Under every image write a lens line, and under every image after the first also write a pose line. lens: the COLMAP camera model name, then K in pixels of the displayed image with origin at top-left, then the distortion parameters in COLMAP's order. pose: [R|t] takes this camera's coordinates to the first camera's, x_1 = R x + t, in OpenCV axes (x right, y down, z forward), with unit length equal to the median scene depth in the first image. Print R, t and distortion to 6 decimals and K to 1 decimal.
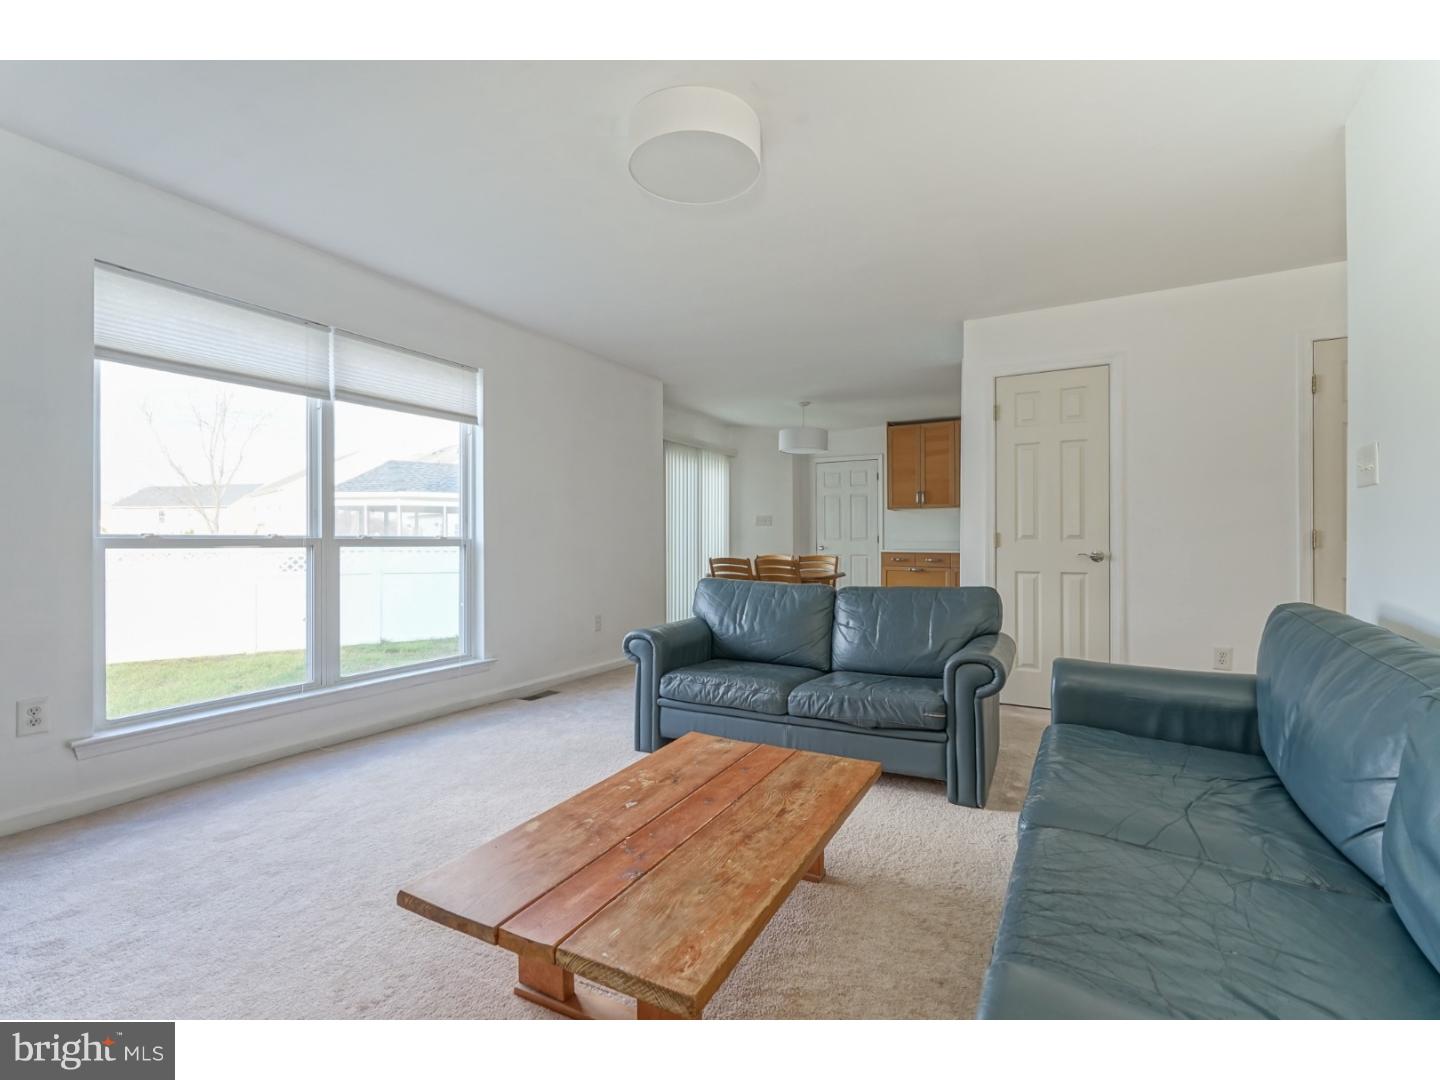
lens RADIAL K [[664.7, 0, 715.6], [0, 664.7, 535.4], [0, 0, 1]] dist [-0.001844, -0.000368]
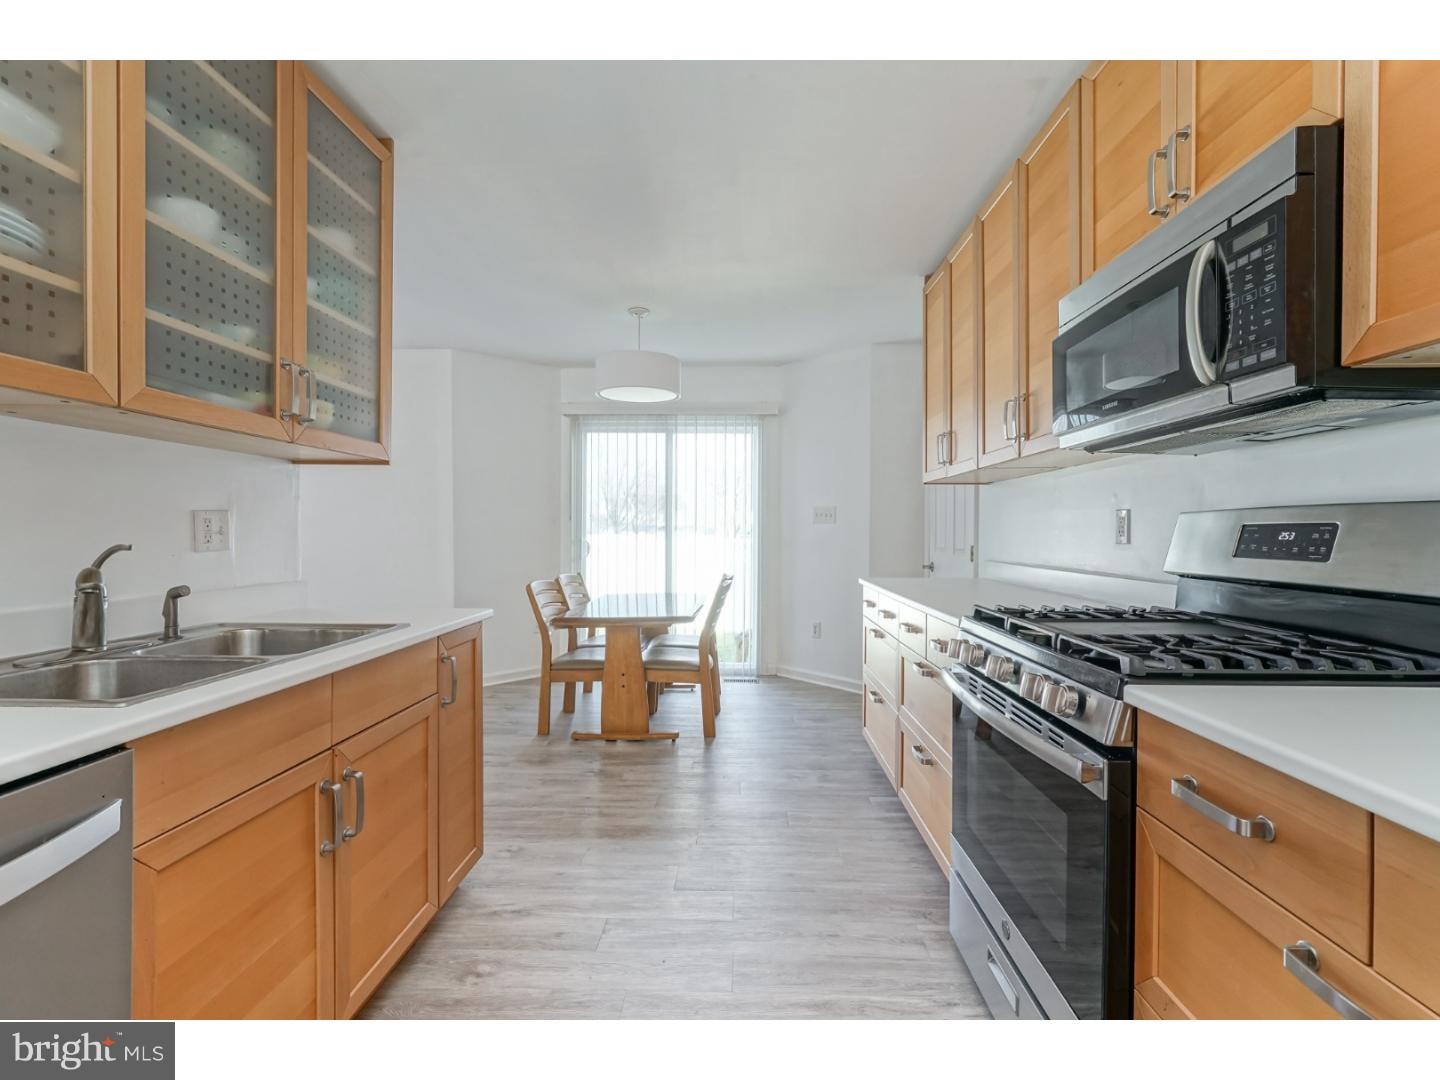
lens RADIAL K [[664.7, 0, 715.6], [0, 664.7, 535.4], [0, 0, 1]] dist [-0.001844, -0.000368]
pose [[0.434576, 0.011950, -0.900556, 0.623234], [-0.004515, 0.999928, 0.011090, -0.011793], [0.900624, -0.000753, 0.434599, 0.744828]]
